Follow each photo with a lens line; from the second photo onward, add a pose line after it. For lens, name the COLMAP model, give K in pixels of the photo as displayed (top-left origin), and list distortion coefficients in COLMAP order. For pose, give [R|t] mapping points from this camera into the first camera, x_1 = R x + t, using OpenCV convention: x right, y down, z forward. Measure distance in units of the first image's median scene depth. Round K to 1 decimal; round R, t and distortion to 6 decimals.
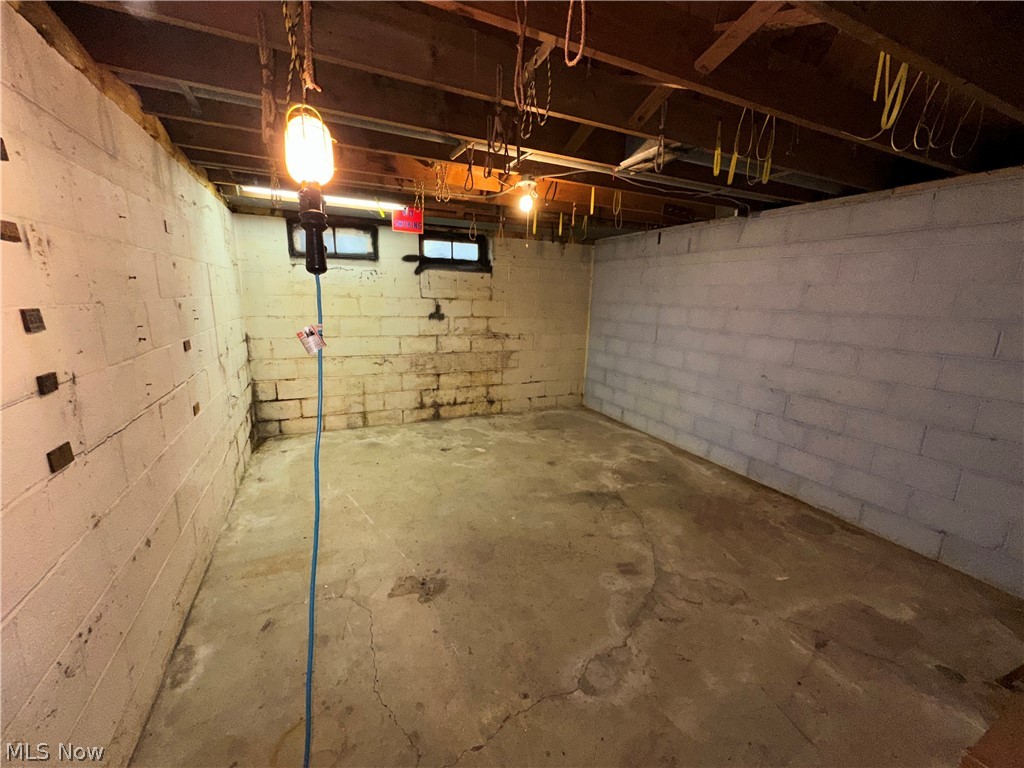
lens RADIAL K [[412.8, 0, 511.4], [0, 412.8, 382.8], [0, 0, 1]] dist [0.002163, 0.000290]
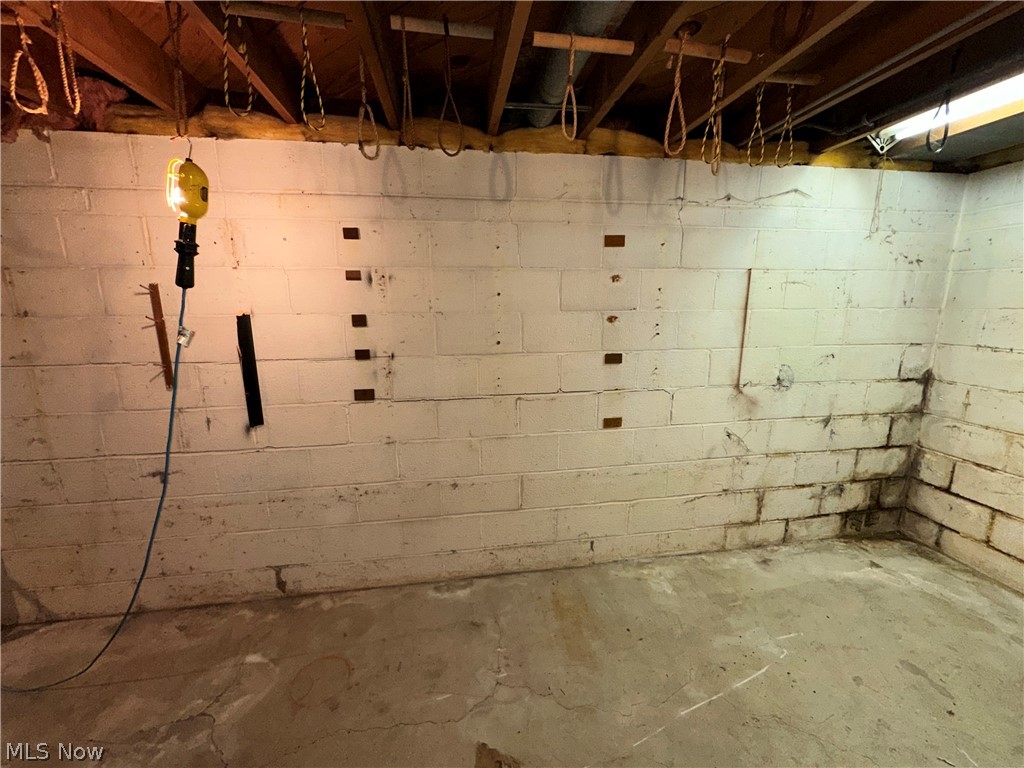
lens RADIAL K [[412.8, 0, 511.0], [0, 412.8, 381.1], [0, 0, 1]] dist [0.002163, 0.000290]
pose [[-0.281062, 0.159723, -0.946305, 0.129673], [-0.200562, 0.954504, 0.220675, -0.117736], [0.938498, 0.251816, -0.236240, 0.575865]]
